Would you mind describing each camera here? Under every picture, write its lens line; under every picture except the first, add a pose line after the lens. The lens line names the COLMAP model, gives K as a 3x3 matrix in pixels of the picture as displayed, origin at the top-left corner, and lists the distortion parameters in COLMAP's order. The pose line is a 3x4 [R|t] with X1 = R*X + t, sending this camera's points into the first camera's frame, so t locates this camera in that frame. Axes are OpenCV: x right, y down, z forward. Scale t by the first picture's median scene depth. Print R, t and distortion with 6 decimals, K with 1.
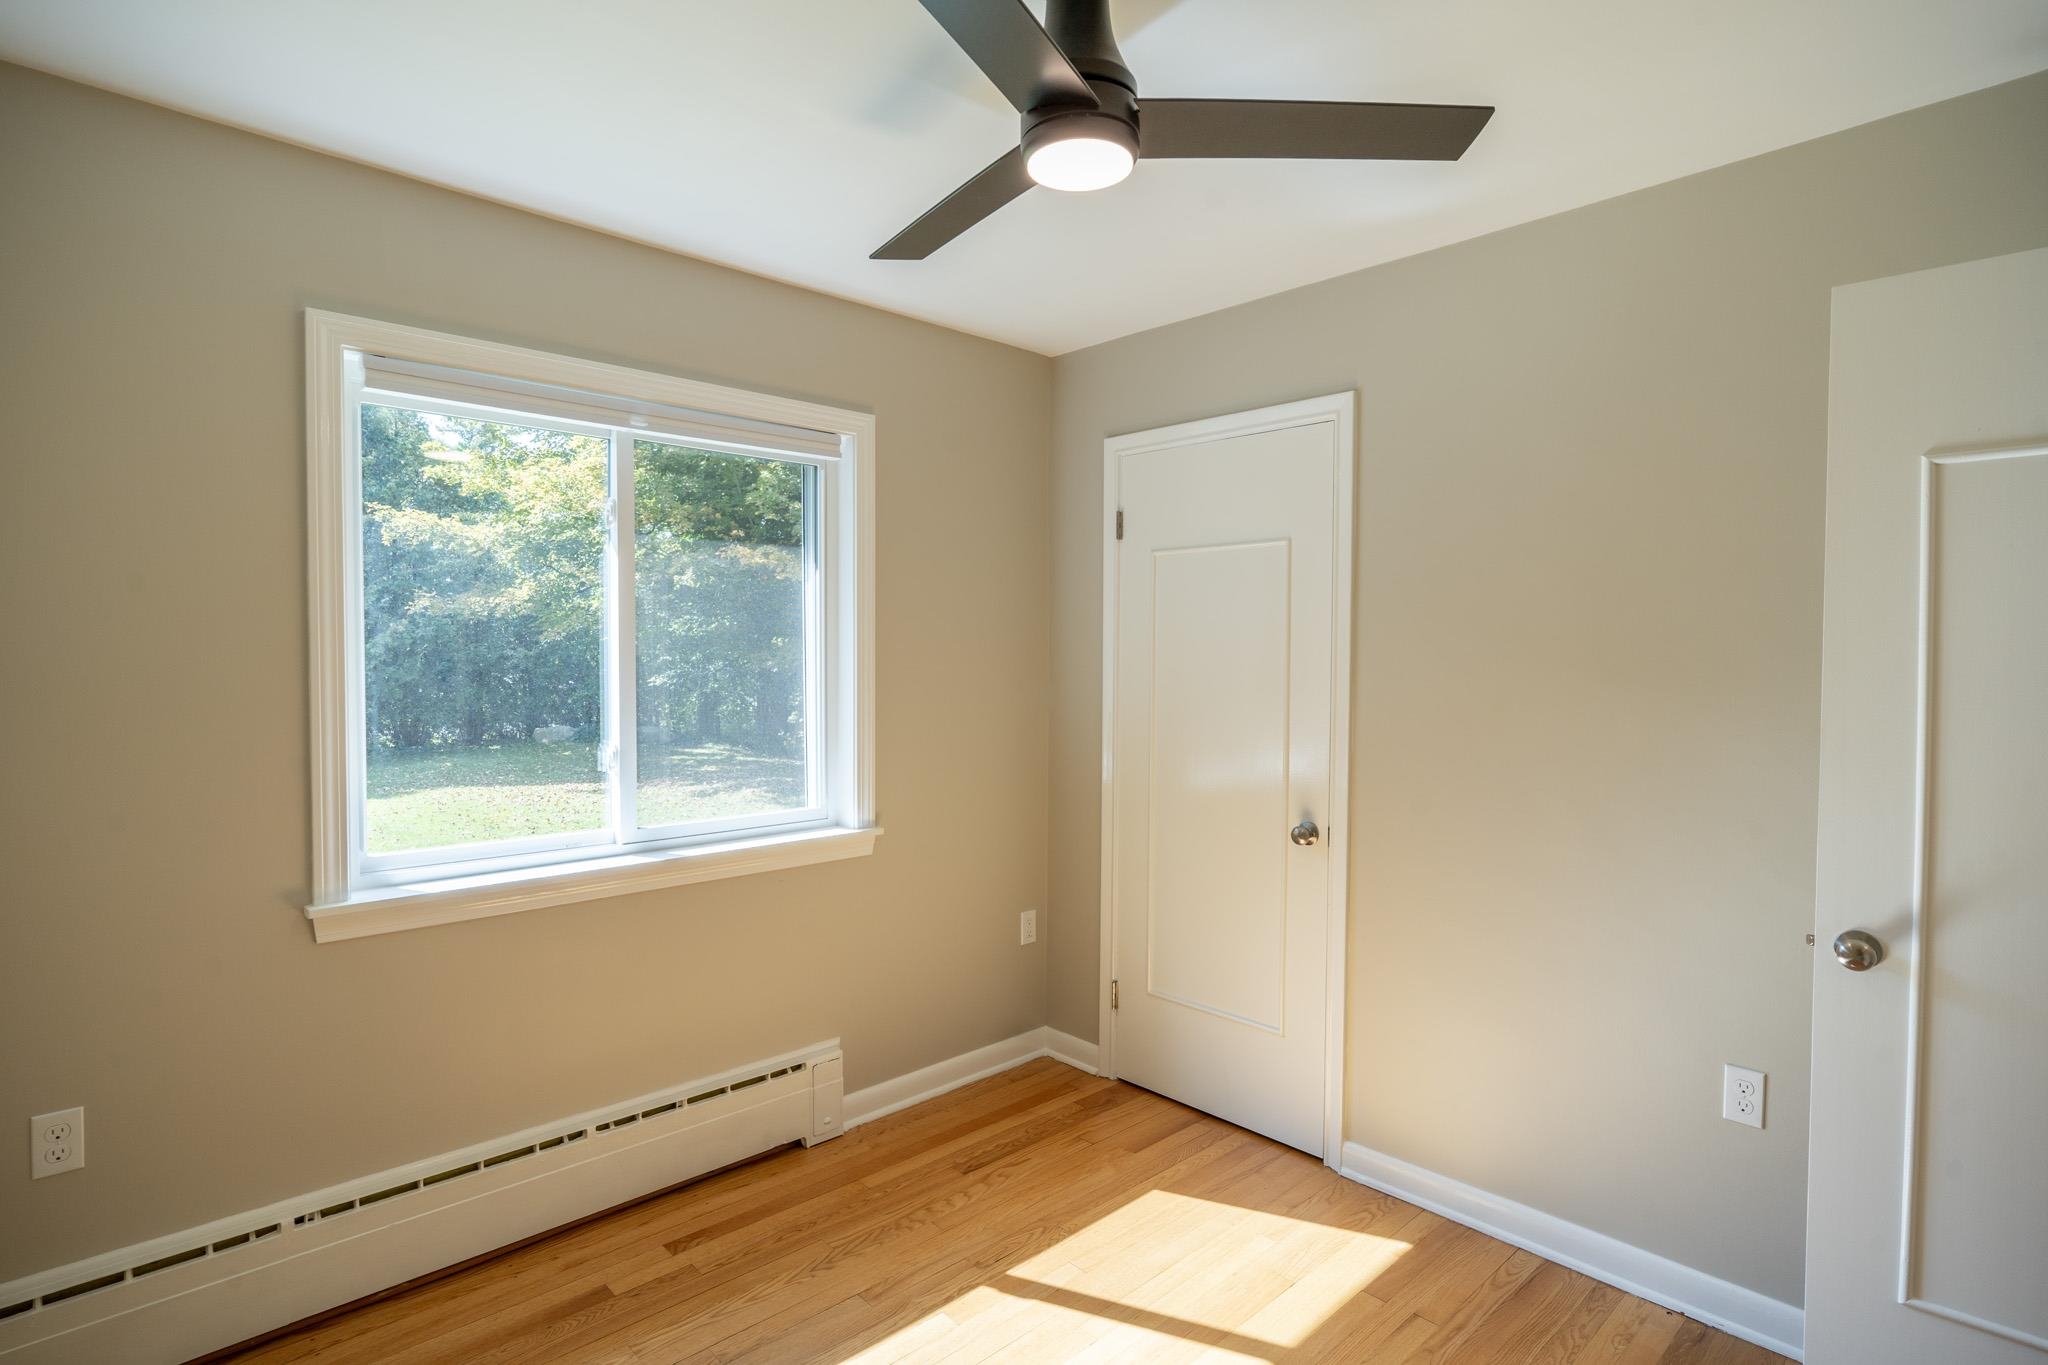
lens RADIAL K [[1031.3, 0, 1015.9], [0, 1031.3, 680.5], [0, 0, 1]] dist [-0.002234, -0.000802]
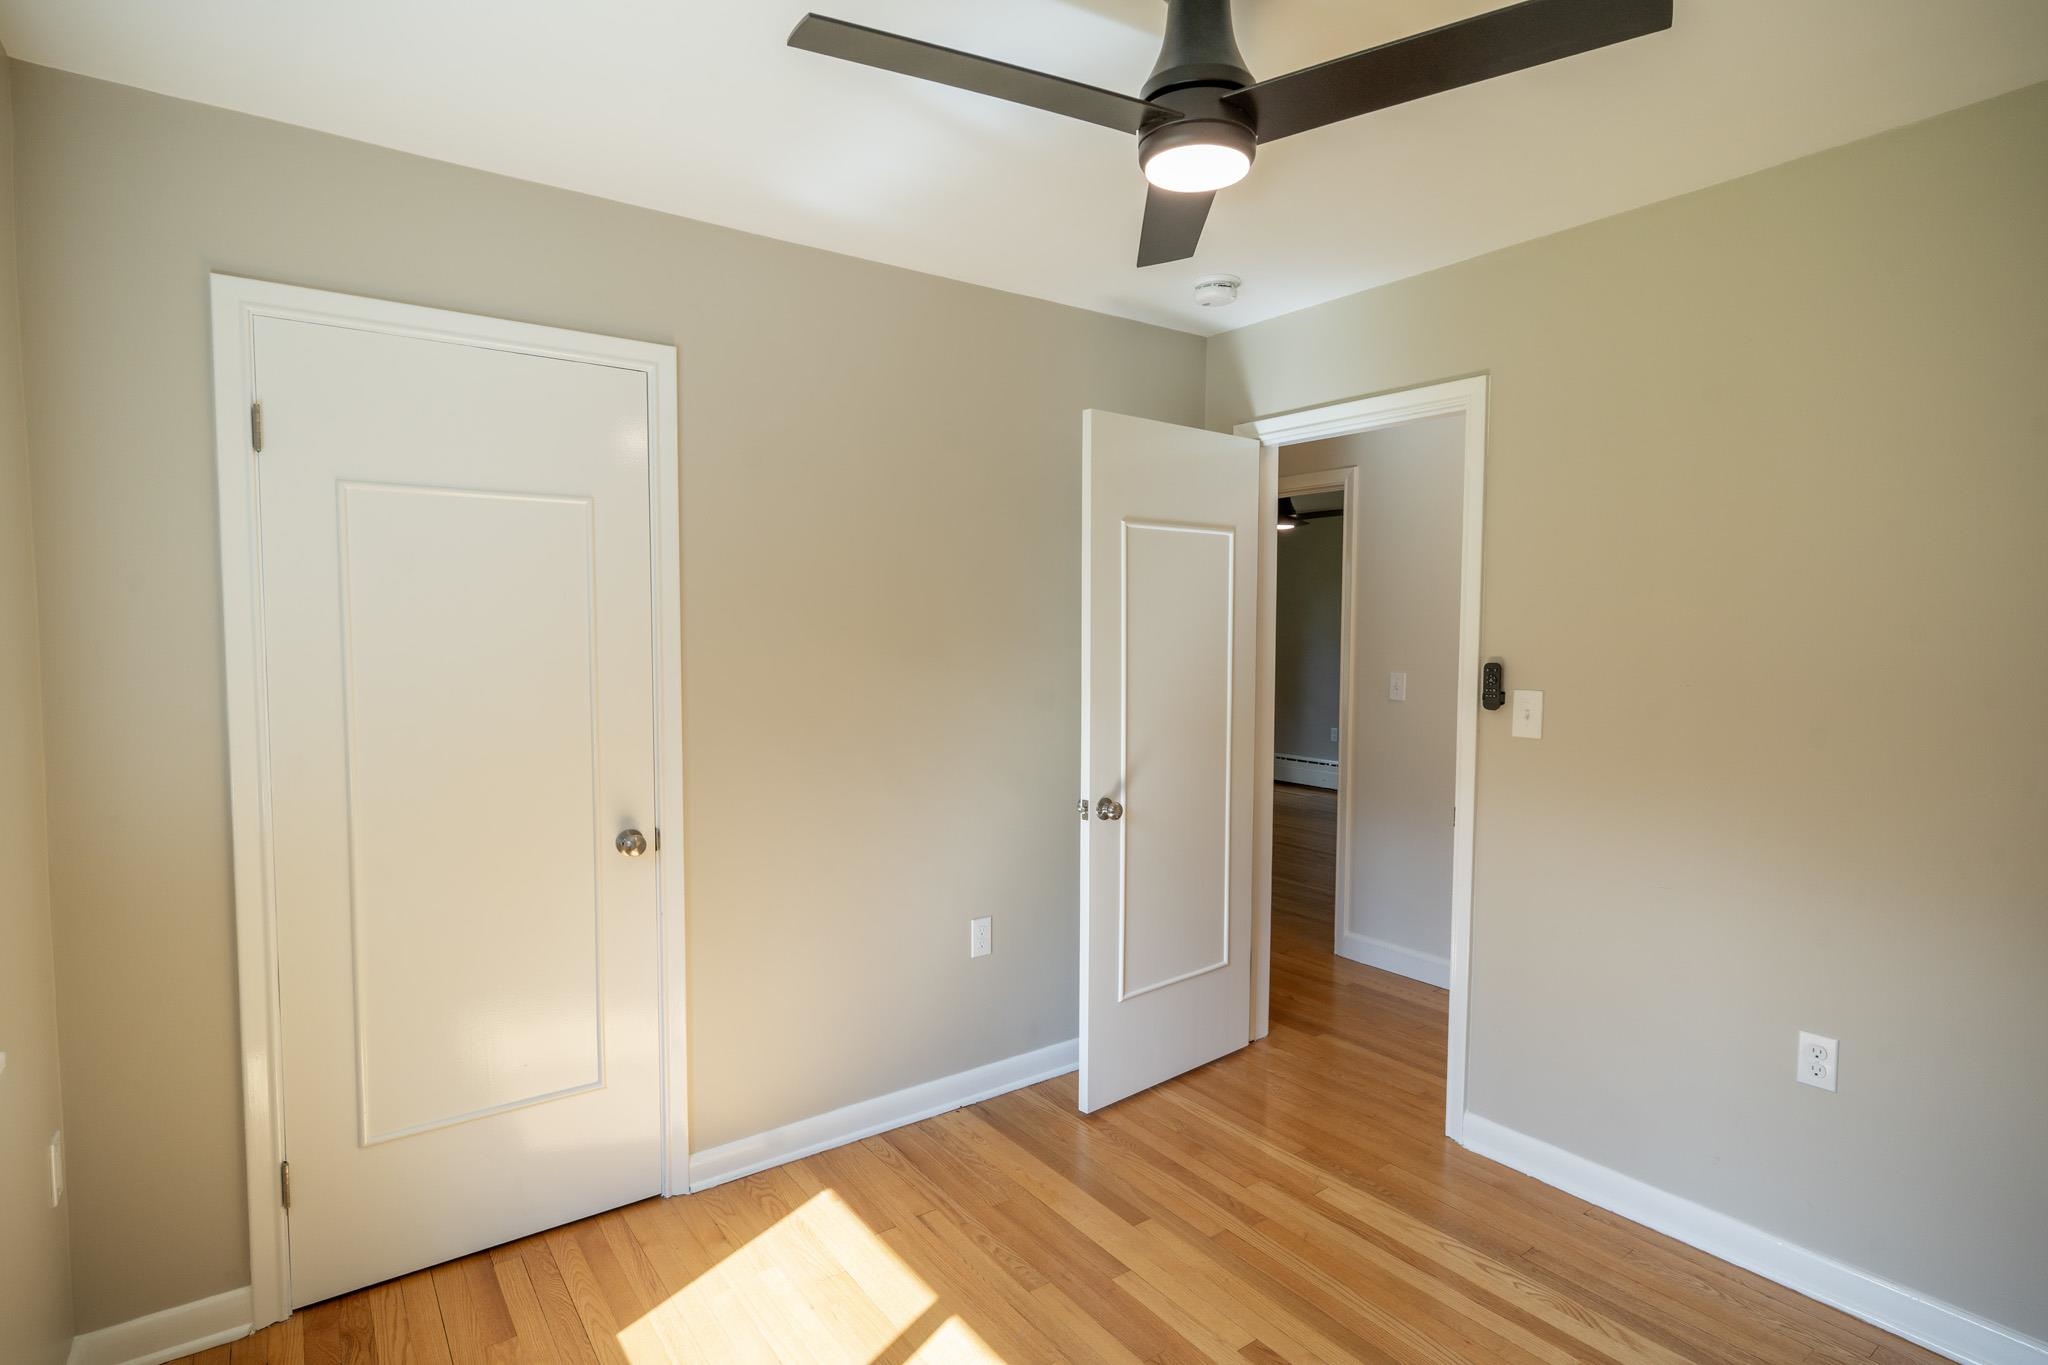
lens RADIAL K [[1031.3, 0, 1015.9], [0, 1031.3, 680.5], [0, 0, 1]] dist [-0.002234, -0.000802]
pose [[0.129581, -0.054127, 0.990090, -0.552657], [0.027560, 0.998320, 0.050970, -0.024364], [-0.991186, 0.020683, 0.130855, 0.583678]]
